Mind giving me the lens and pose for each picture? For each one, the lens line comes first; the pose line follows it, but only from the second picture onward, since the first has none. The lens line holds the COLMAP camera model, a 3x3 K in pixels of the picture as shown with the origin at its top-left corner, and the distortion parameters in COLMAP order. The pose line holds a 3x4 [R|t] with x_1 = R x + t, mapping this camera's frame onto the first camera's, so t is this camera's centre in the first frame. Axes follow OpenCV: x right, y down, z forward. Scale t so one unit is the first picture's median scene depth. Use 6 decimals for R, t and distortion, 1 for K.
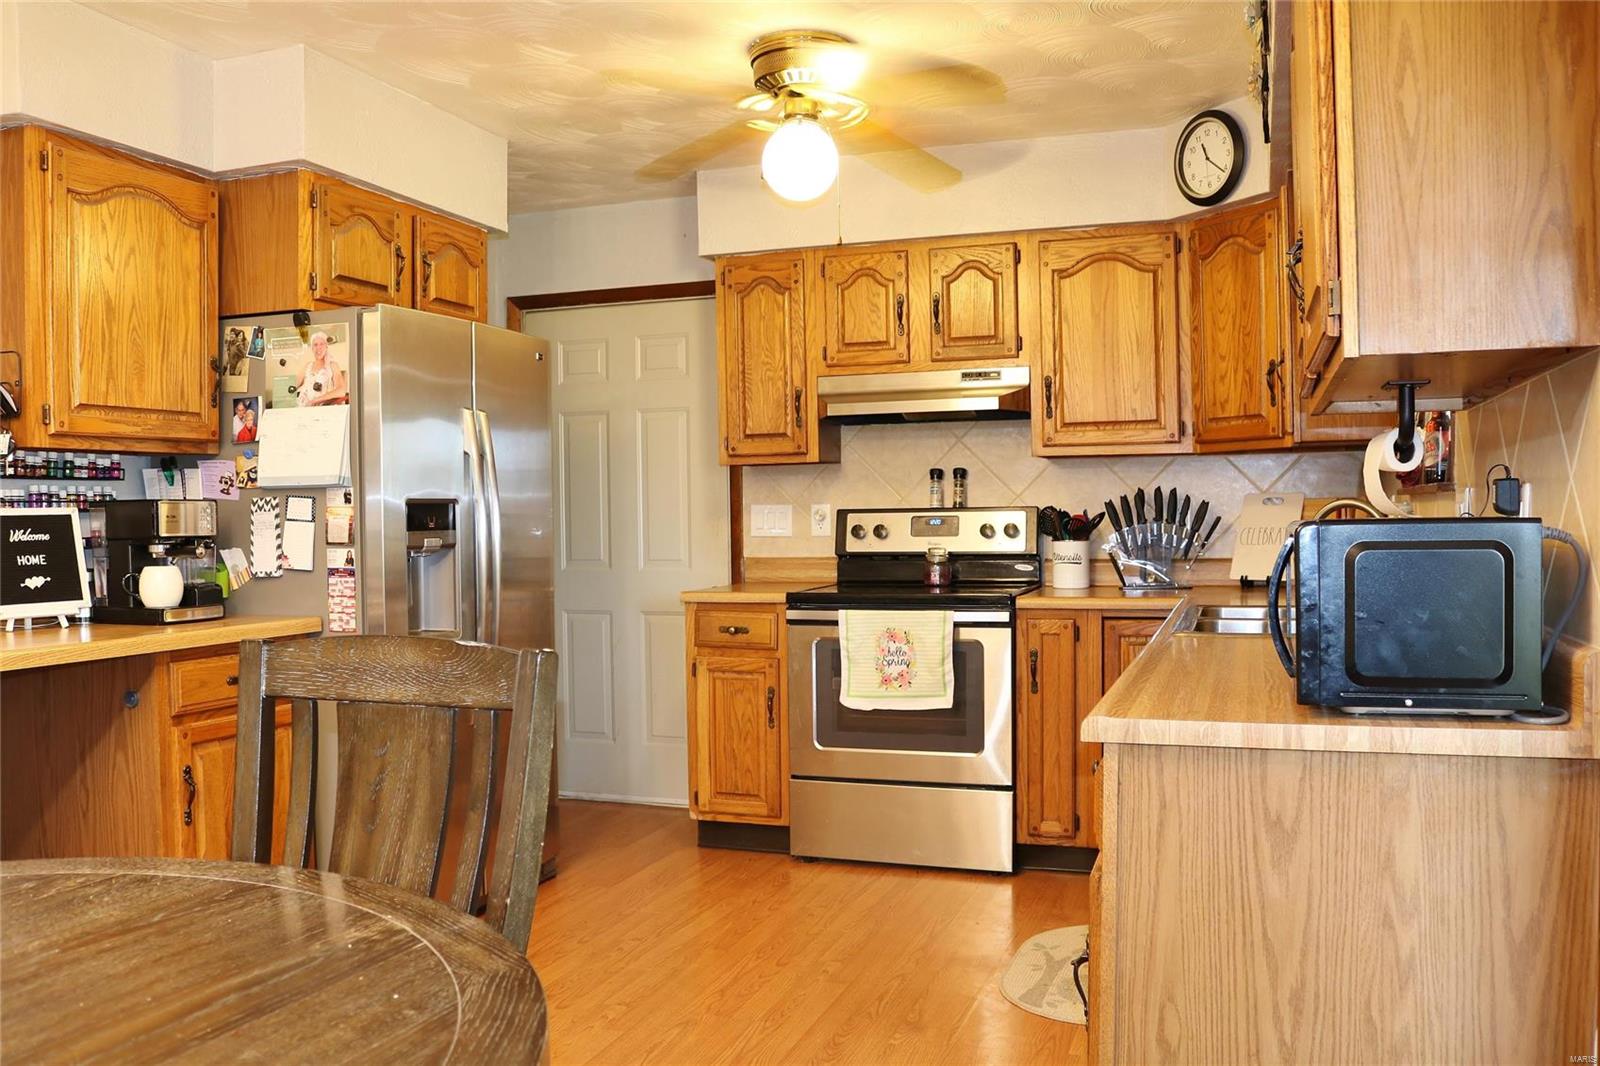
lens RADIAL K [[1346.9, 0, 791.6], [0, 1346.9, 550.2], [0, 0, 1]] dist [-0.155178, 0.134222]
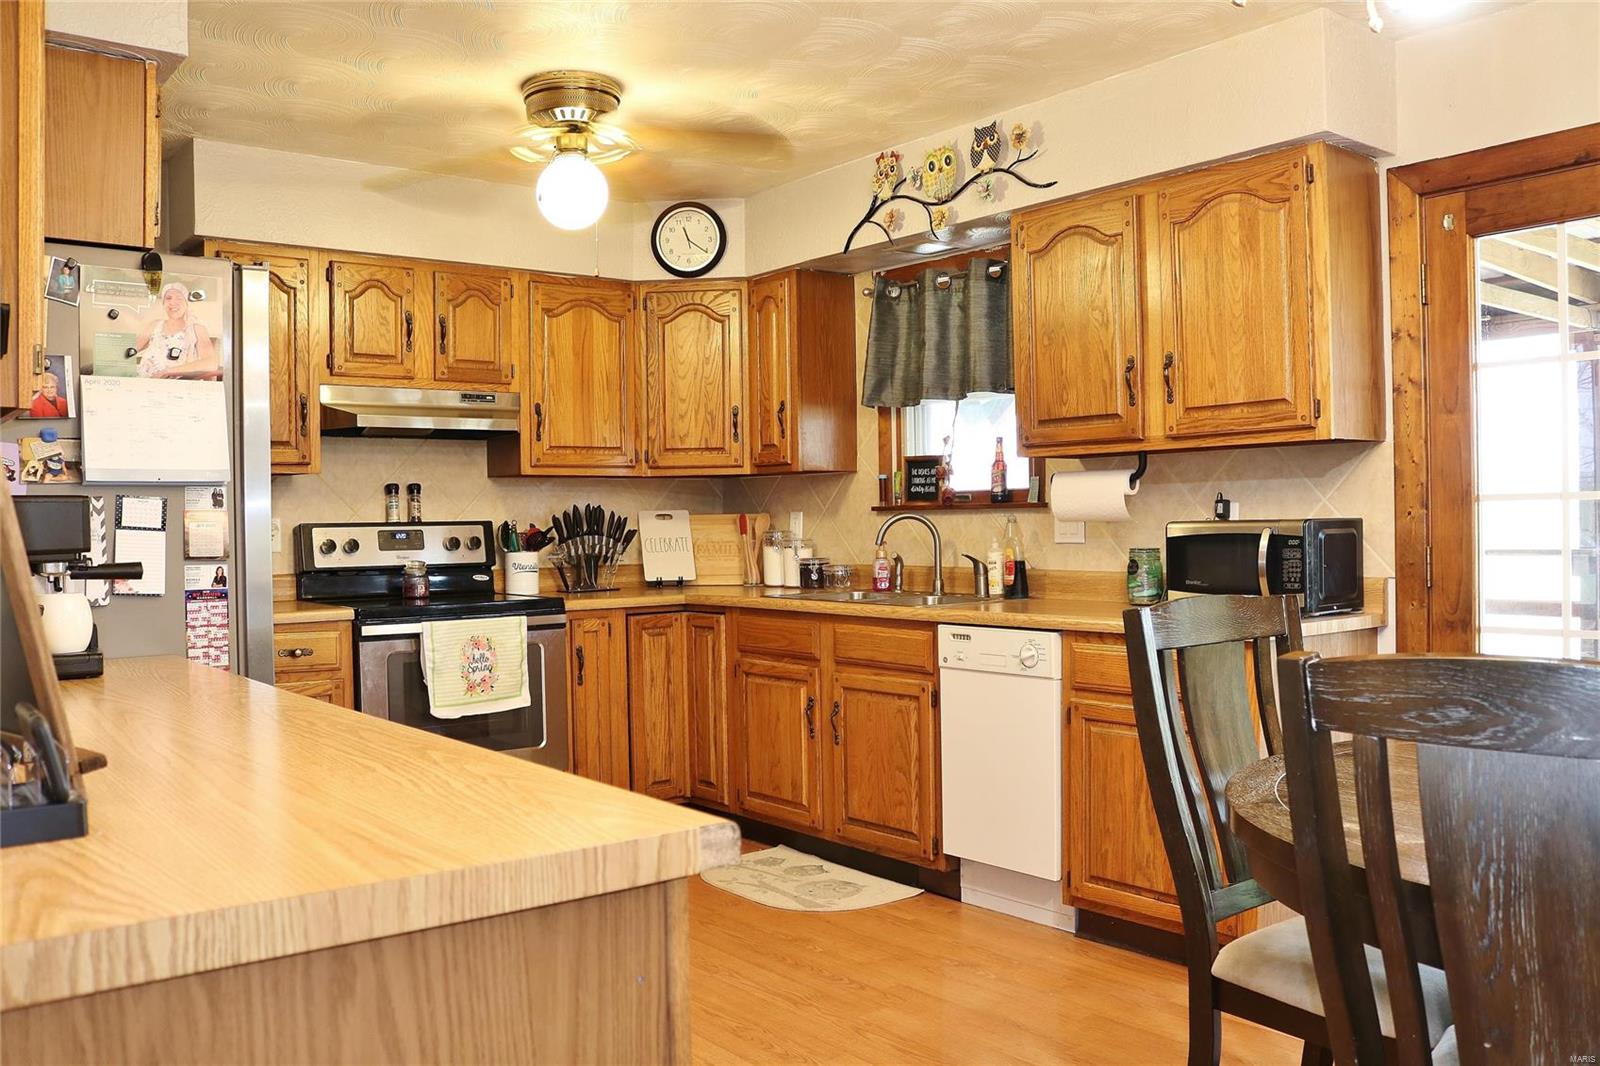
lens RADIAL K [[1346.9, 0, 791.6], [0, 1346.9, 550.2], [0, 0, 1]] dist [-0.155178, 0.134222]
pose [[0.524308, -0.012718, 0.851434, -0.809756], [0.030690, 0.999521, -0.003968, 0.003870], [-0.850976, 0.028211, 0.524447, 0.299048]]
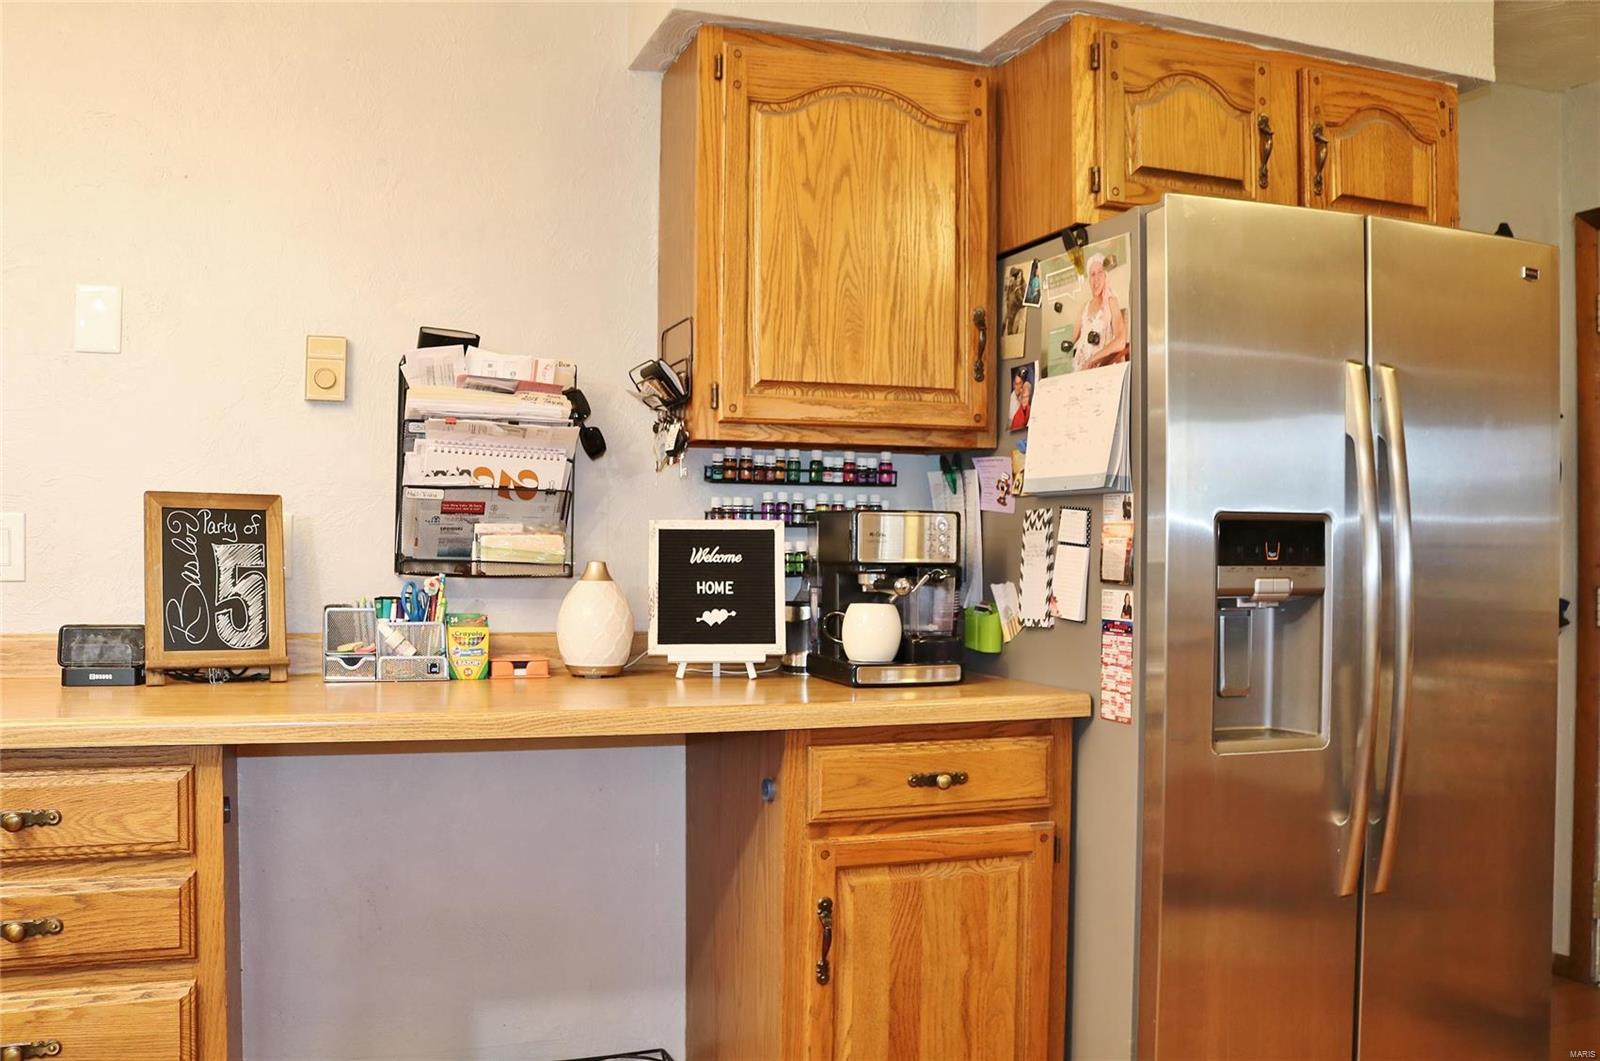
lens RADIAL K [[1346.9, 0, 791.6], [0, 1346.9, 547.7], [0, 0, 1]] dist [-0.155178, 0.134222]
pose [[0.638356, 0.019497, -0.769494, 0.050420], [-0.037275, 0.999289, -0.005603, -0.011855], [0.768838, 0.032259, 0.638629, 0.468095]]
